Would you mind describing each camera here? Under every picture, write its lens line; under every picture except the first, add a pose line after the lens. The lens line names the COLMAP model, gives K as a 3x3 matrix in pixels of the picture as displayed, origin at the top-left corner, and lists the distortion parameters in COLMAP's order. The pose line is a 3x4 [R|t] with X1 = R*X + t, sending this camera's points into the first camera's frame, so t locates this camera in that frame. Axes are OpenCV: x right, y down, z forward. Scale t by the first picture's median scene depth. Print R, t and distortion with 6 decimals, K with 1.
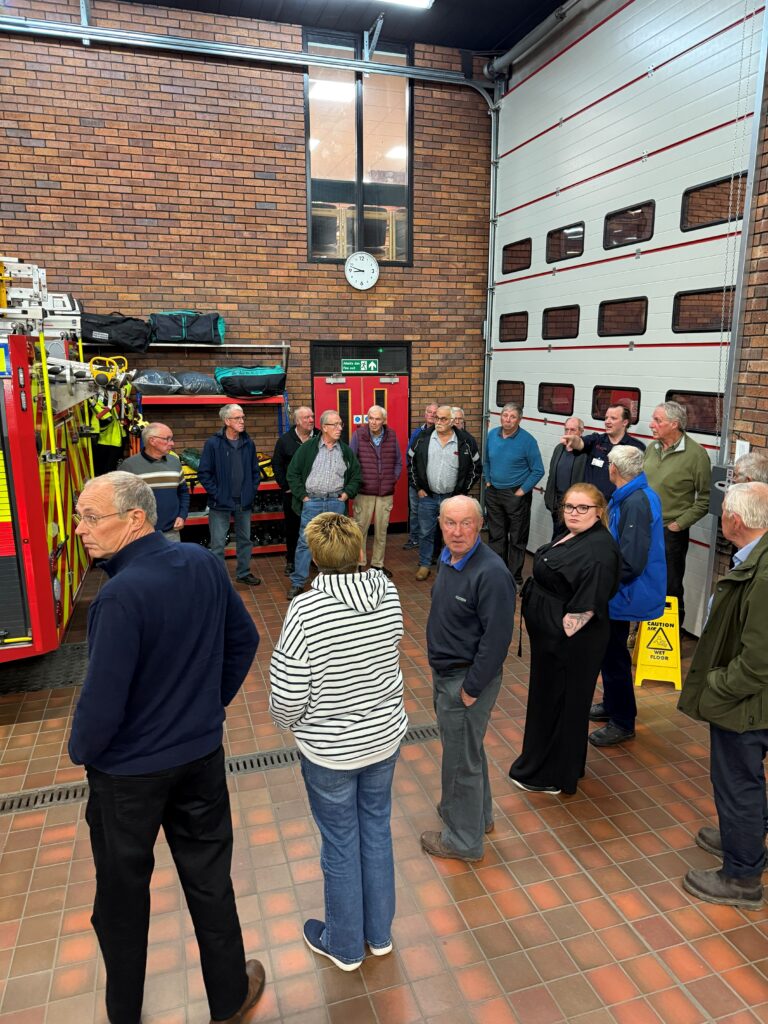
lens RADIAL K [[722.9, 0, 381.4], [0, 722.9, 518.8], [0, 0, 1]] dist [0.031088, -0.044599]
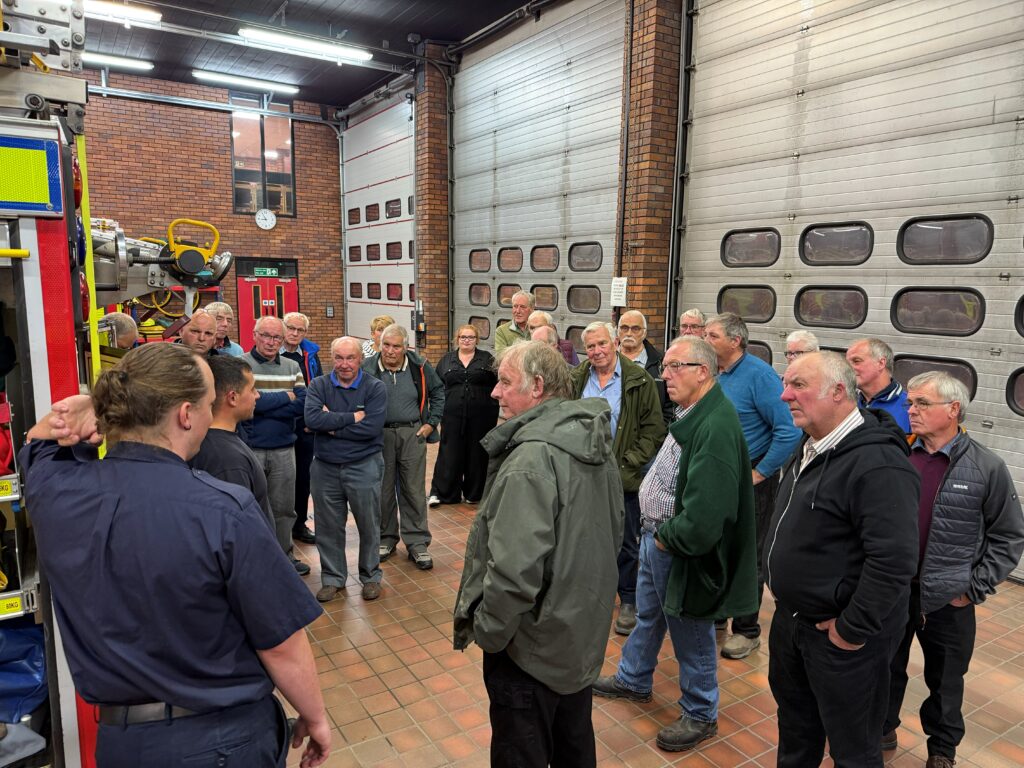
lens RADIAL K [[722.9, 0, 516.9], [0, 722.9, 385.6], [0, 0, 1]] dist [0.031088, -0.044599]
pose [[0.963014, -0.018786, 0.268797, 0.082406], [0.038436, 0.996943, -0.068029, 0.216076], [-0.266697, 0.075845, 0.960791, -0.870647]]
